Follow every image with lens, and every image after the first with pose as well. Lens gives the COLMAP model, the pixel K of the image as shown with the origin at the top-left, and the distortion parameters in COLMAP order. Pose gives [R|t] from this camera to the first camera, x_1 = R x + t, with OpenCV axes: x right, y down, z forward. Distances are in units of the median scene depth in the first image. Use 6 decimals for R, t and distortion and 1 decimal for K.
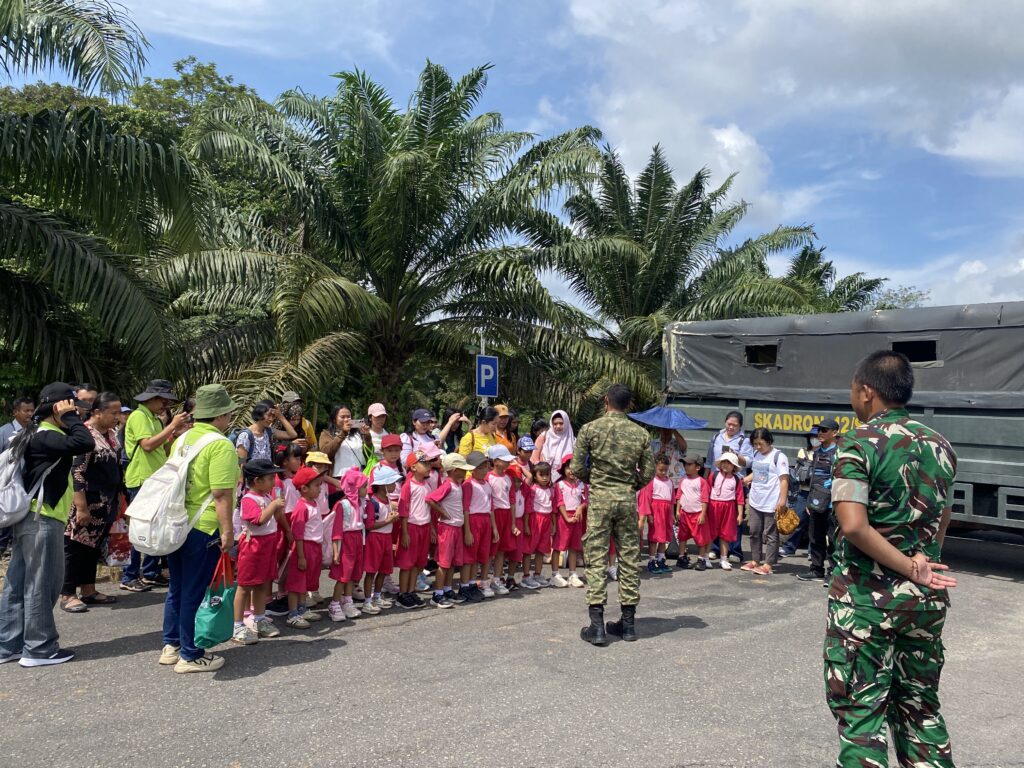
lens RADIAL K [[814.1, 0, 512.0], [0, 814.1, 384.0], [0, 0, 1]] dist [-0.000291, -0.000211]
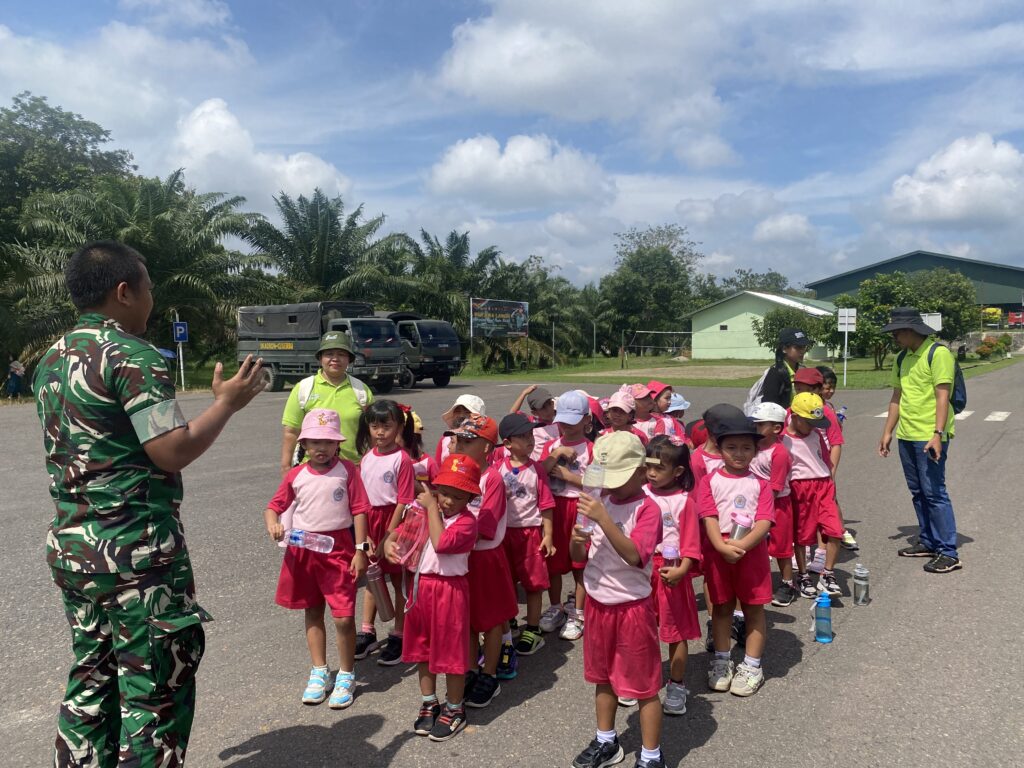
lens RADIAL K [[782.2, 0, 512.0], [0, 782.2, 384.0], [0, 0, 1]] dist [-0.001246, -0.001879]
pose [[0.989308, -0.063246, 0.131417, 0.517634], [0.051518, 0.994535, 0.090805, -0.013865], [-0.136442, -0.083064, 0.987160, -1.090338]]
